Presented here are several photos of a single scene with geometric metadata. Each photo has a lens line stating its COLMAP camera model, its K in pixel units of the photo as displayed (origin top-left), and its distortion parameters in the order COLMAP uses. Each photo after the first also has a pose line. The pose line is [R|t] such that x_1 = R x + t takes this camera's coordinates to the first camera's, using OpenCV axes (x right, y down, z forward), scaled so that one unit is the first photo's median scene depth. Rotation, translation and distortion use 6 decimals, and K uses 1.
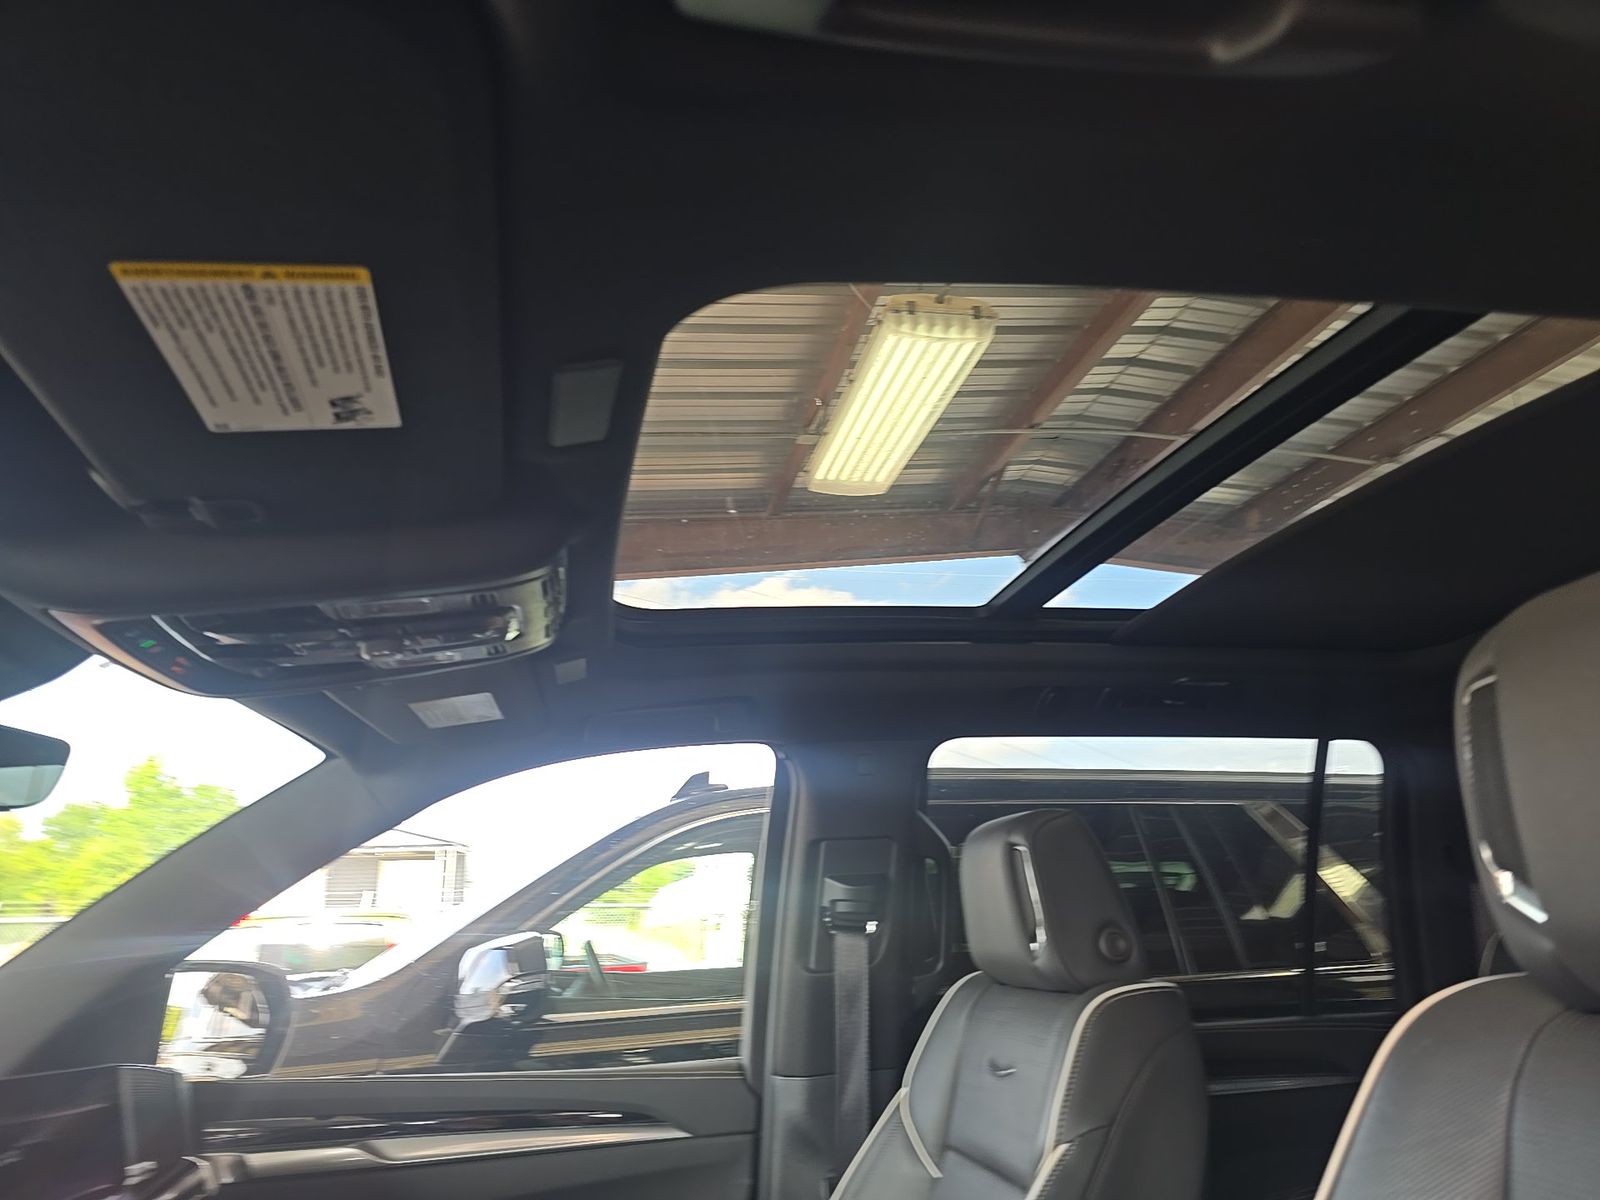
lens RADIAL K [[1110.9, 0, 813.4], [0, 1110.9, 608.5], [0, 0, 1]] dist [0.011578, 0.003097]
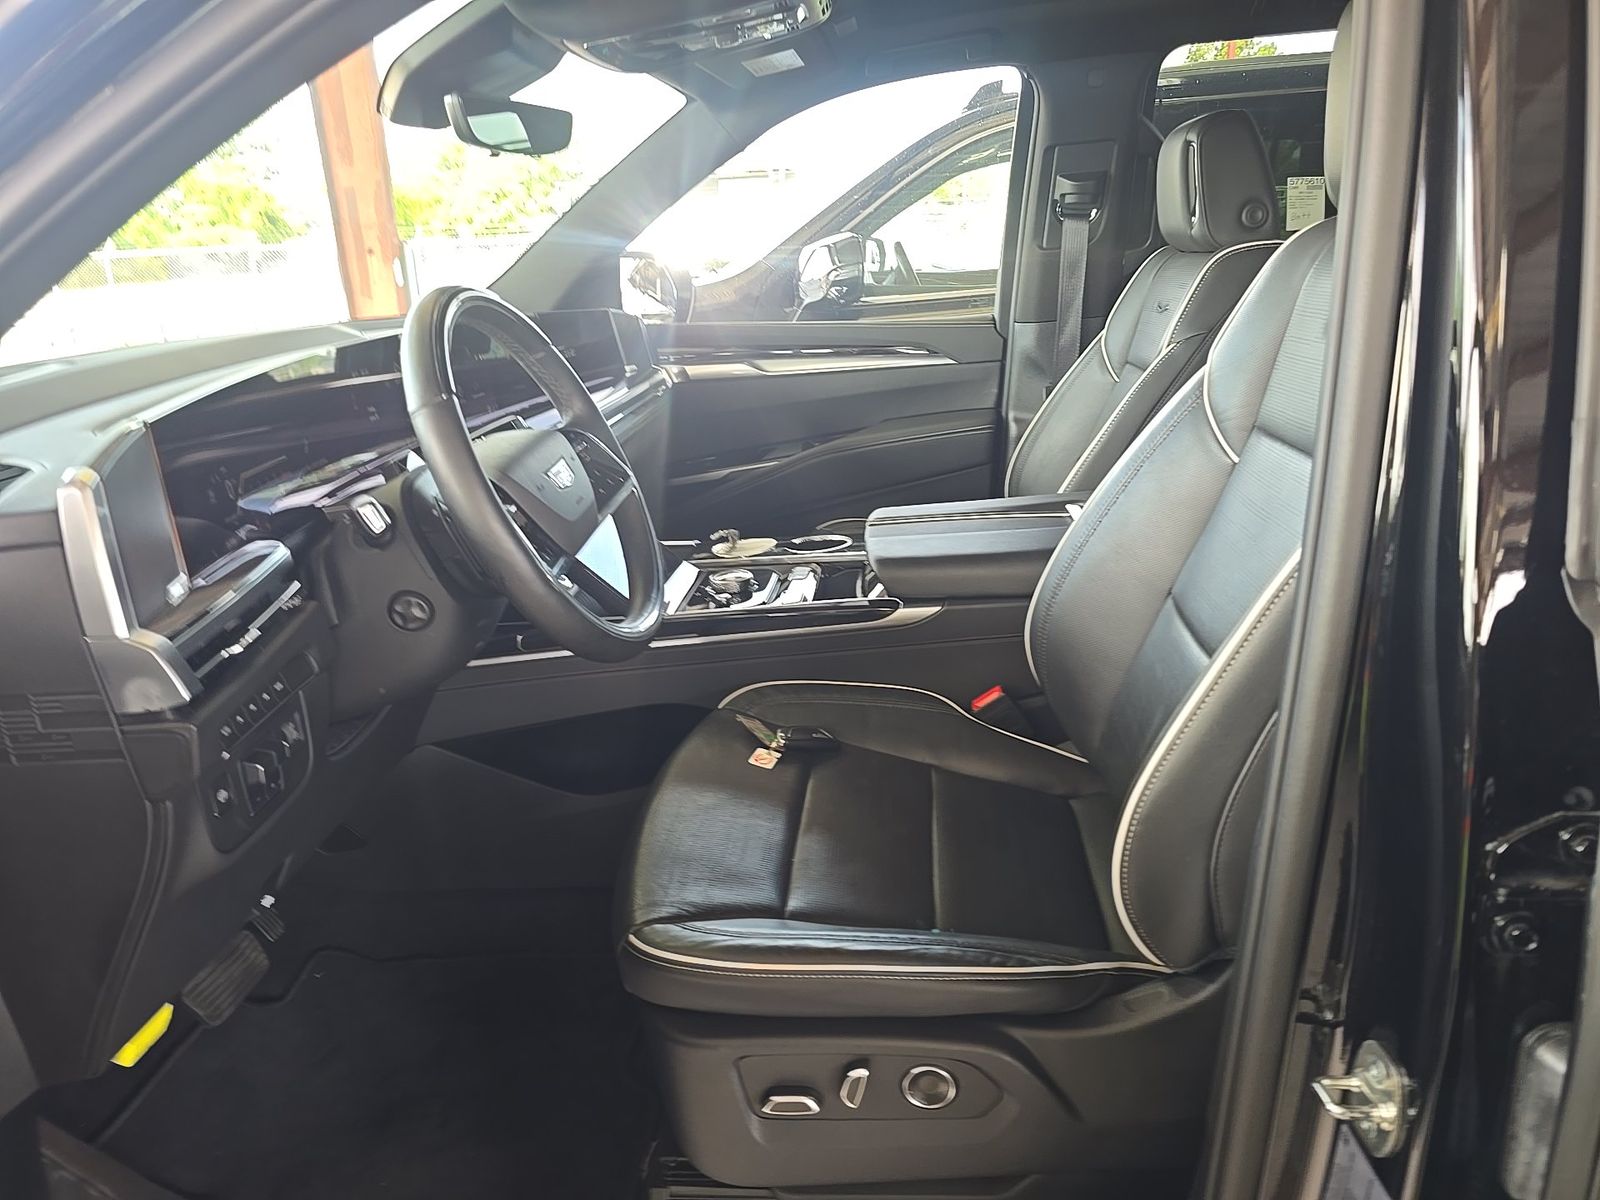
lens RADIAL K [[1110.9, 0, 813.4], [0, 1110.9, 608.5], [0, 0, 1]] dist [0.011578, 0.003097]
pose [[0.959713, 0.062919, -0.273846, 0.127309], [0.101747, 0.830642, 0.547431, -0.079852], [0.261912, -0.553240, 0.790777, -0.386208]]
